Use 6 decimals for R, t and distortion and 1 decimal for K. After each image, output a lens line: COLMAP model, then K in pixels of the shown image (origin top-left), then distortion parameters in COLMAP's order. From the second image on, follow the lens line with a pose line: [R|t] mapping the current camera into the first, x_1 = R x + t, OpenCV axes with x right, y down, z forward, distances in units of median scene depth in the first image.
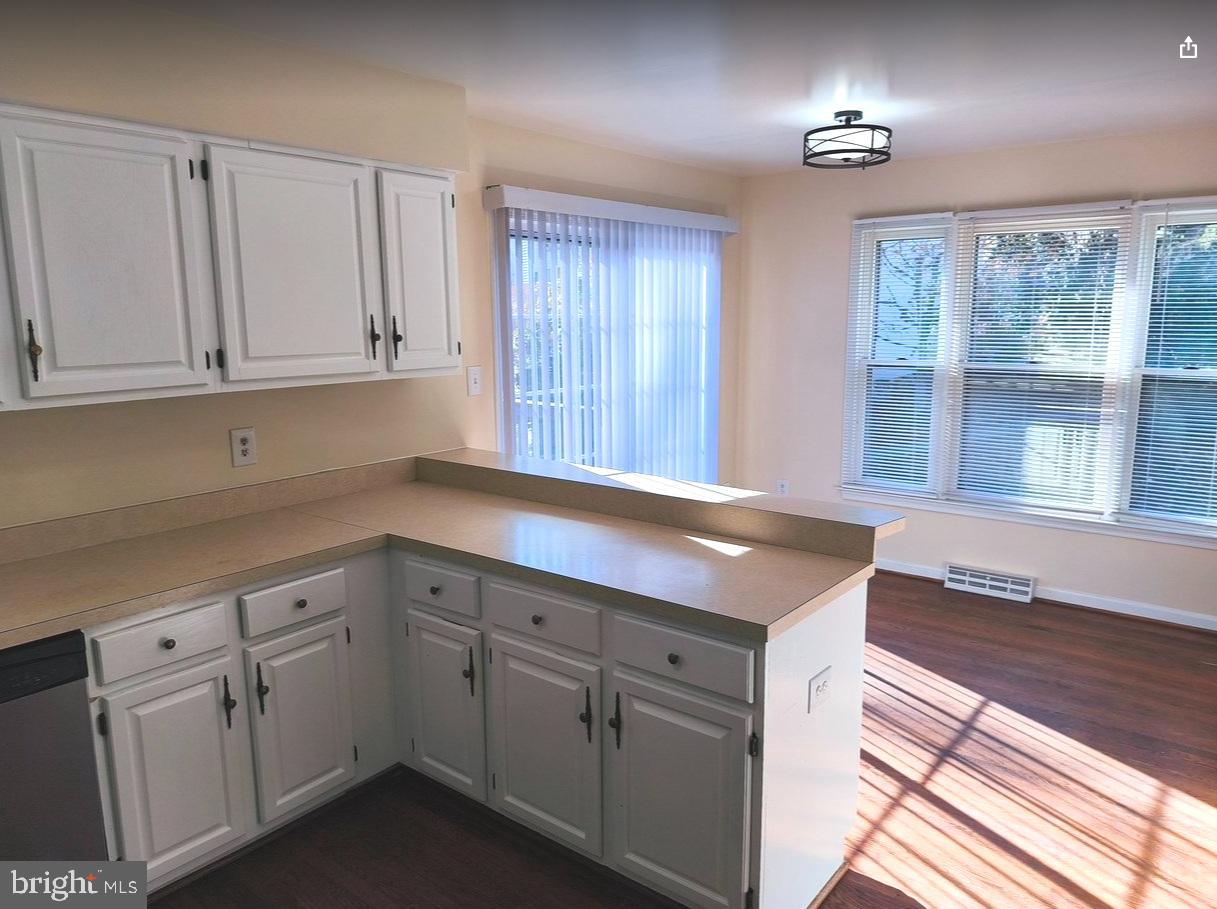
lens RADIAL K [[846.6, 0, 610.2], [0, 846.6, 456.6], [0, 0, 1]] dist [0.059244, -0.105250]
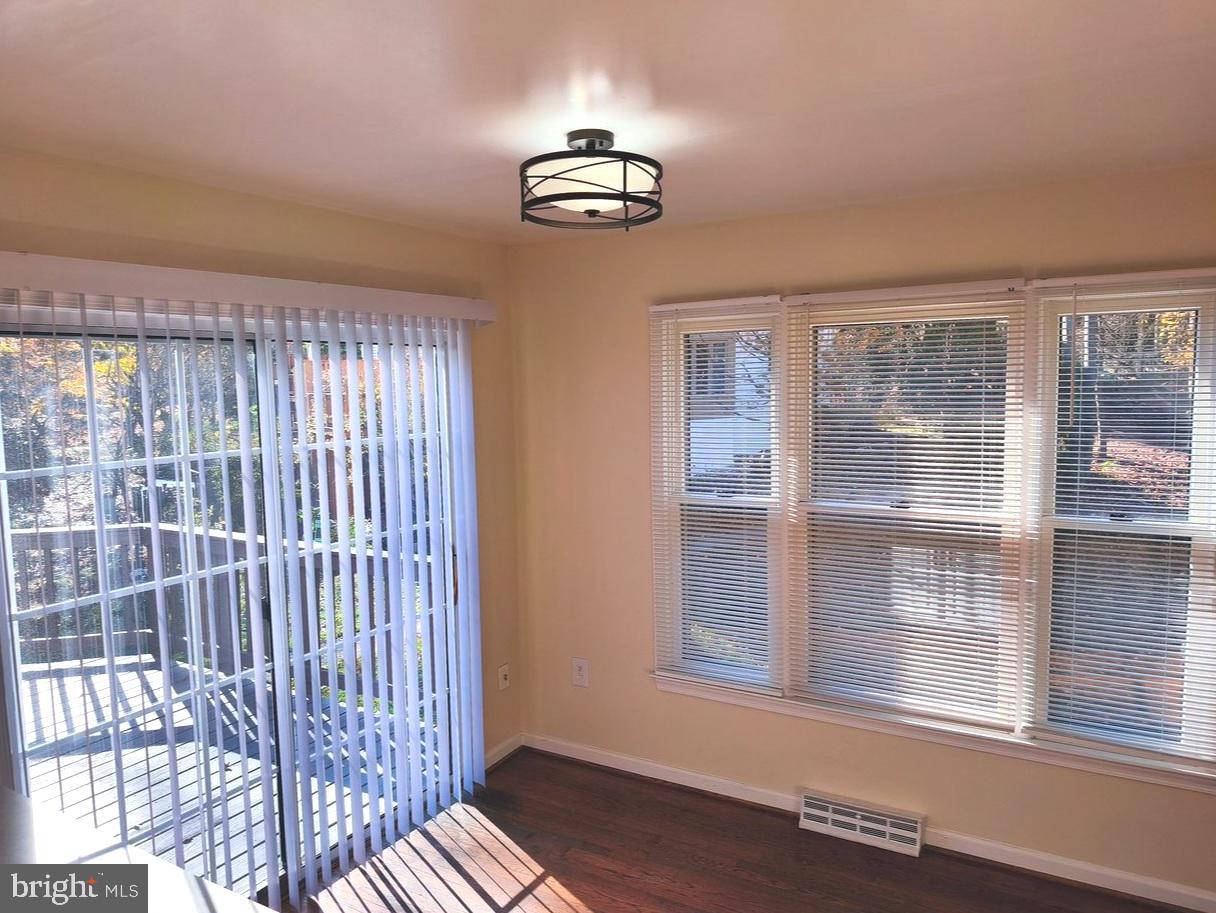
lens RADIAL K [[863.4, 0, 608.0], [0, 863.4, 456.5], [0, 0, 1]] dist [0.087914, -0.128247]
pose [[0.988696, -0.022668, 0.148211, 0.166522], [0.035802, 0.995603, -0.086556, -0.105779], [-0.145597, 0.090884, 0.985161, 0.353349]]
